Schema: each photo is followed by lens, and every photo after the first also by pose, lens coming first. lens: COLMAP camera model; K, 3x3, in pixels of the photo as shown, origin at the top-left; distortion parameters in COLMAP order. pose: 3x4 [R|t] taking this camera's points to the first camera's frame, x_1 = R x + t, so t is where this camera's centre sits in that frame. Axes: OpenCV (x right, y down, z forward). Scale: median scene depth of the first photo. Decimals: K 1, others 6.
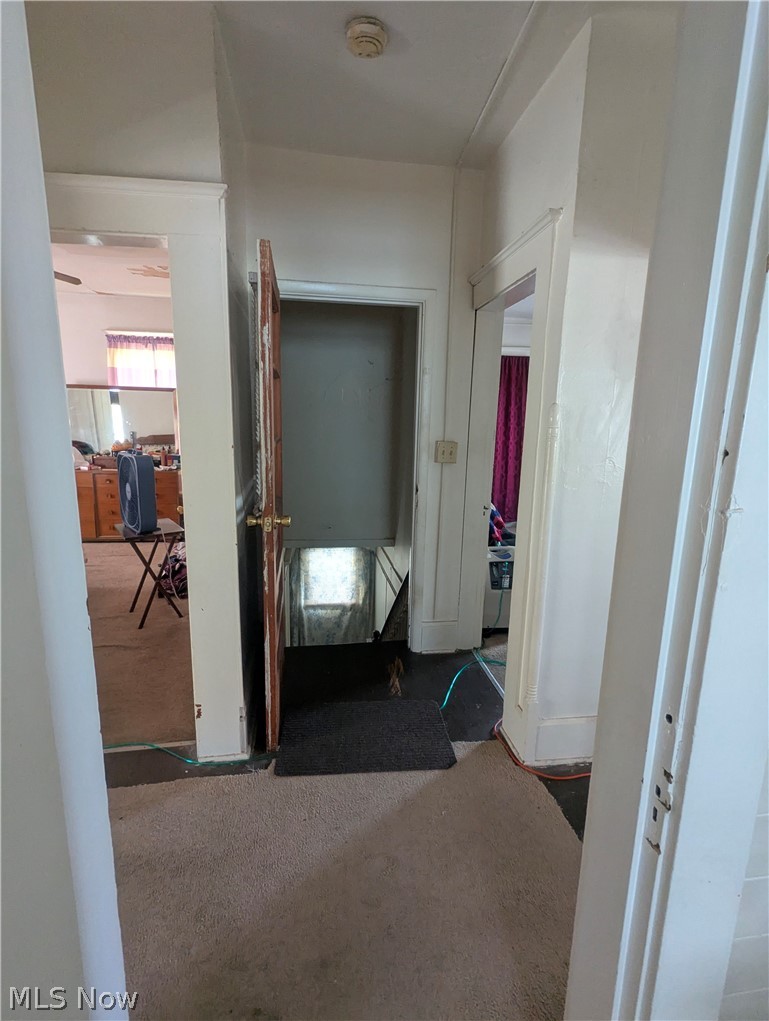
lens RADIAL K [[486.1, 0, 379.1], [0, 486.1, 505.8], [0, 0, 1]] dist [0.004994, -0.002029]
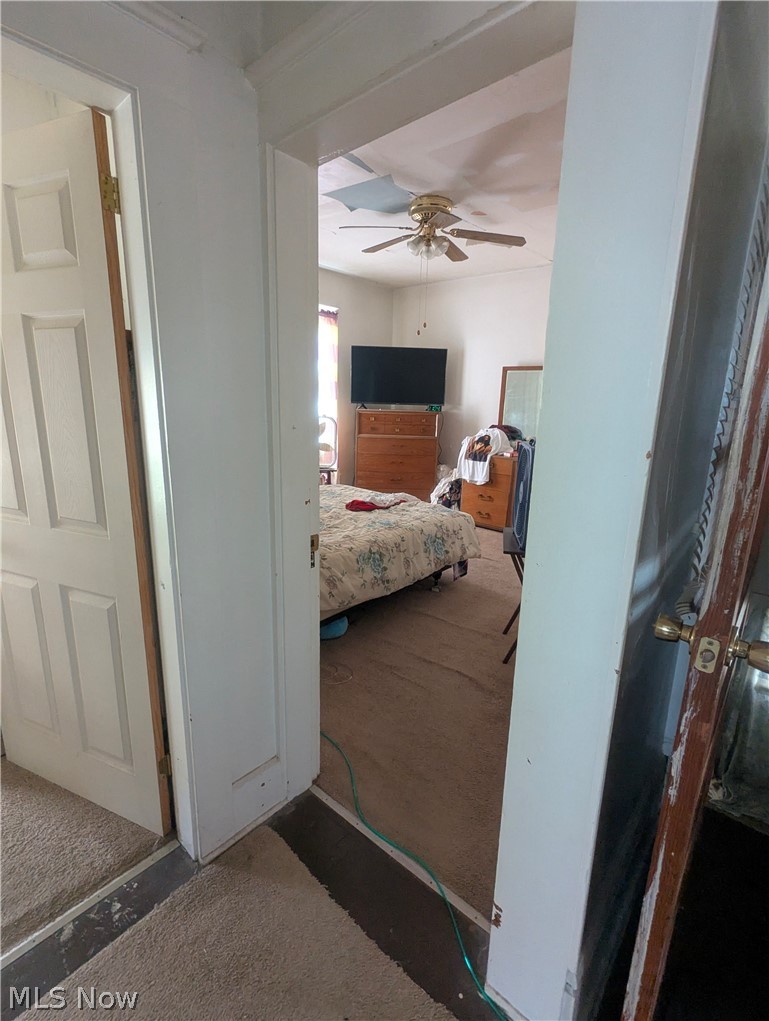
lens RADIAL K [[486.1, 0, 384.4], [0, 486.1, 505.9], [0, 0, 1]] dist [0.004994, -0.002029]
pose [[0.655767, 0.166947, -0.736273, -0.045142], [-0.149735, 0.984631, 0.089899, -0.027618], [0.739966, 0.051293, 0.670686, 0.185836]]
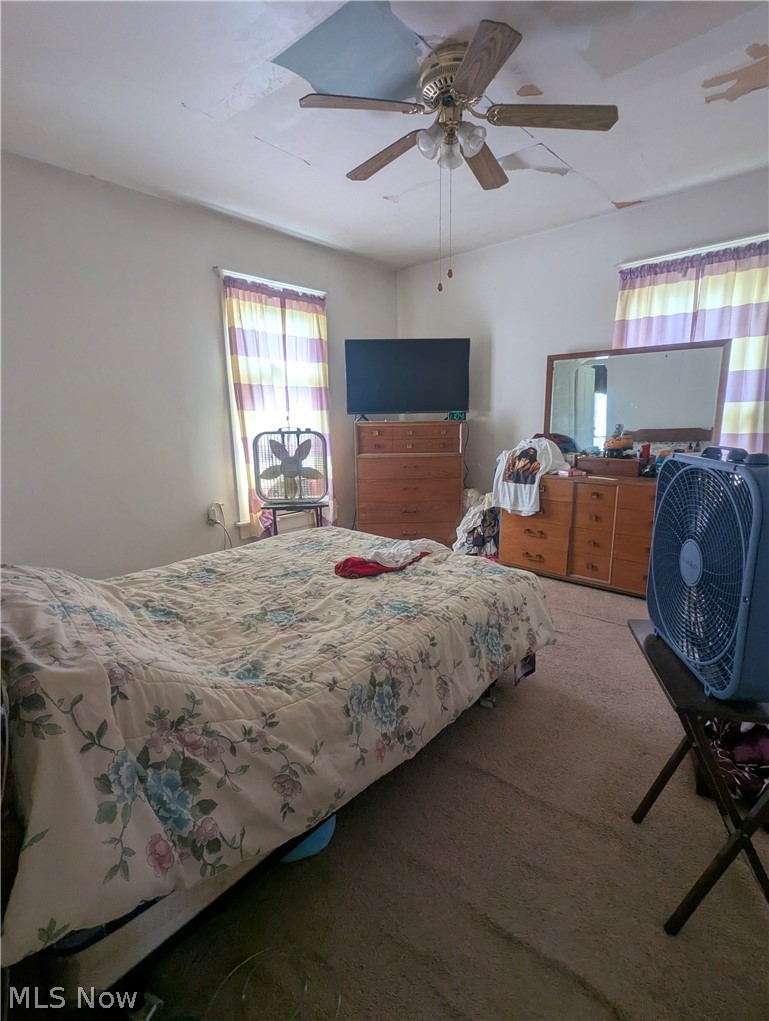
lens RADIAL K [[486.1, 0, 385.6], [0, 486.1, 508.3], [0, 0, 1]] dist [0.004994, -0.002029]
pose [[0.646007, 0.115154, -0.754596, -0.239163], [-0.107676, 0.992418, 0.059265, -0.040904], [0.755699, 0.042966, 0.653508, 0.356655]]
